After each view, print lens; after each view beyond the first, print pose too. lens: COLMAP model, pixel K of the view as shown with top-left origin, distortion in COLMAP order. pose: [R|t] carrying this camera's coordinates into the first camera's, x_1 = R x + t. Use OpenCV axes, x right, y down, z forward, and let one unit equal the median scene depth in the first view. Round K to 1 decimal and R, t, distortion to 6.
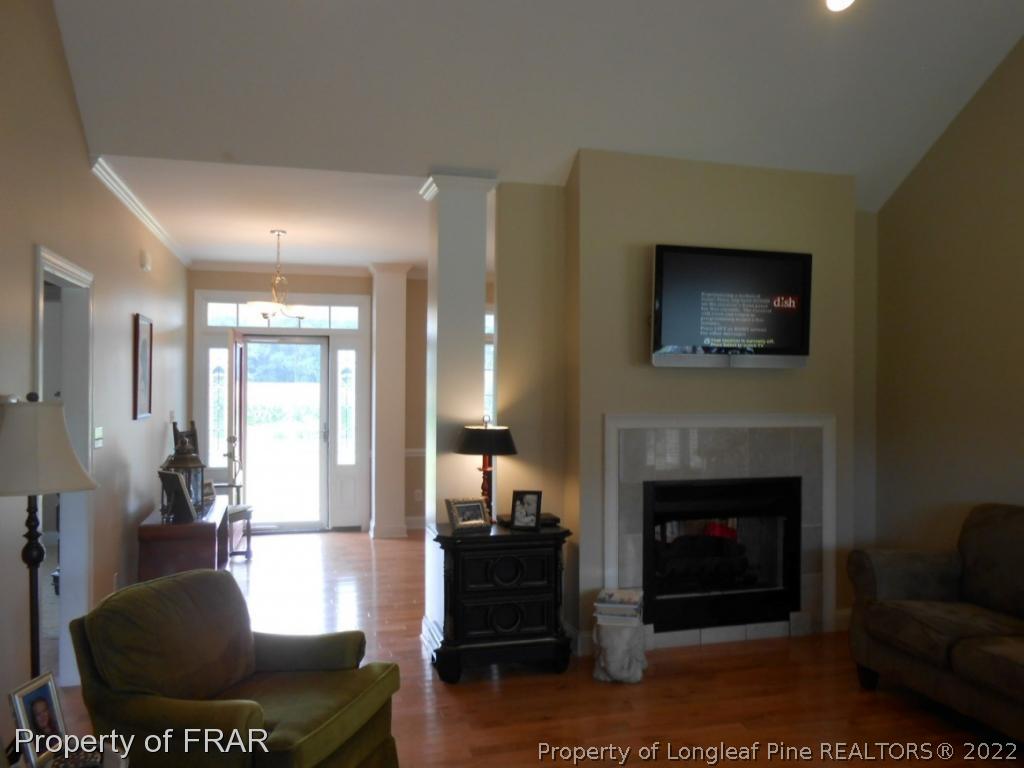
lens RADIAL K [[800.0, 0, 509.7], [0, 800.0, 386.4], [0, 0, 1]] dist [-0.046739, 0.064387]
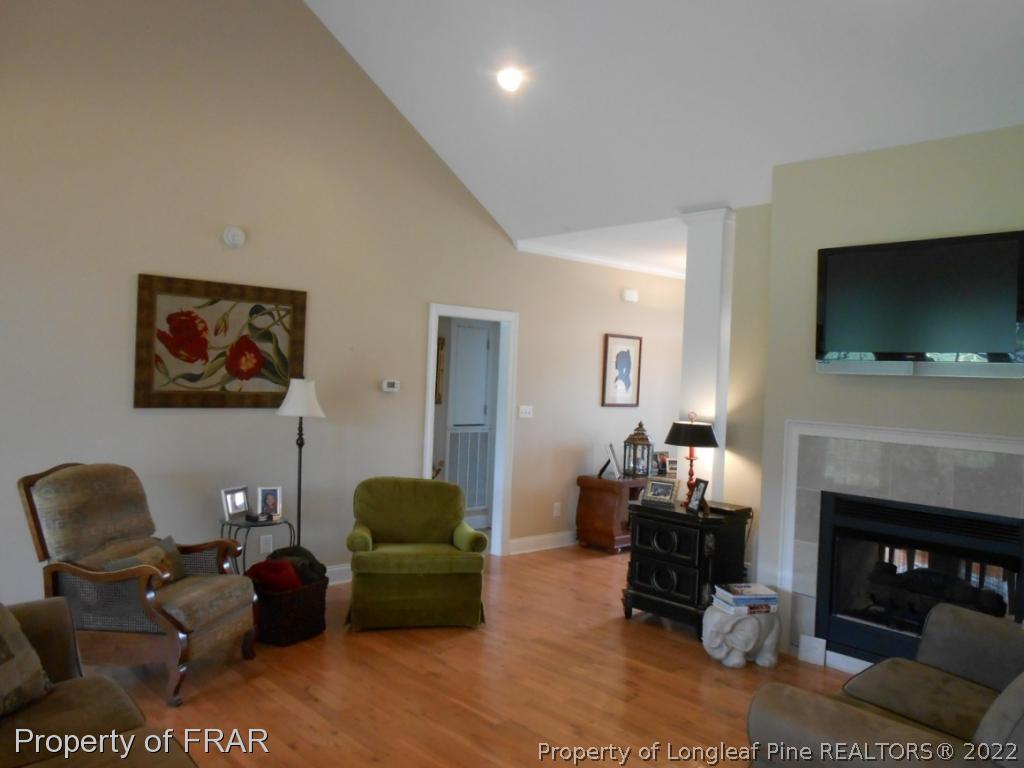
lens RADIAL K [[800.0, 0, 518.2], [0, 800.0, 373.8], [0, 0, 1]] dist [-0.046739, 0.064387]
pose [[0.461392, 0.014318, -0.887081, 0.862519], [-0.039317, 0.999217, -0.004322, -0.005981], [0.886325, 0.036872, 0.461594, 0.212341]]
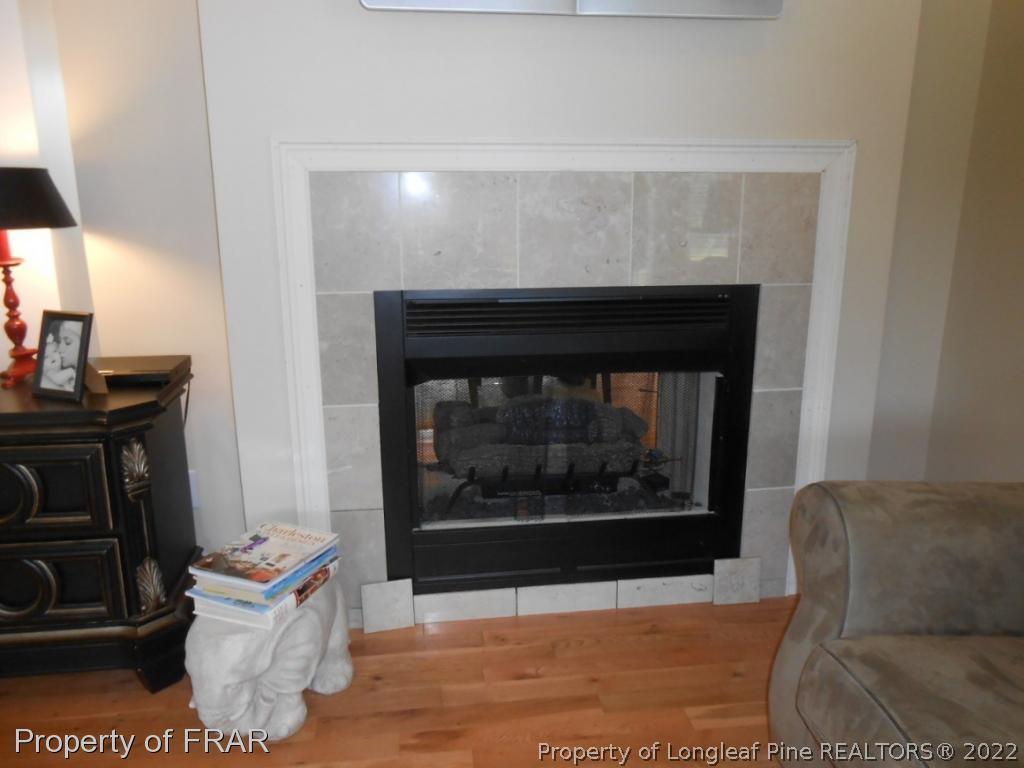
lens RADIAL K [[800.0, 0, 505.7], [0, 800.0, 385.9], [0, 0, 1]] dist [-0.046739, 0.064387]
pose [[0.990288, 0.028381, -0.136102, 0.304187], [0.006944, 0.967625, 0.252296, 0.057139], [0.138857, -0.250791, 0.958031, 0.564189]]
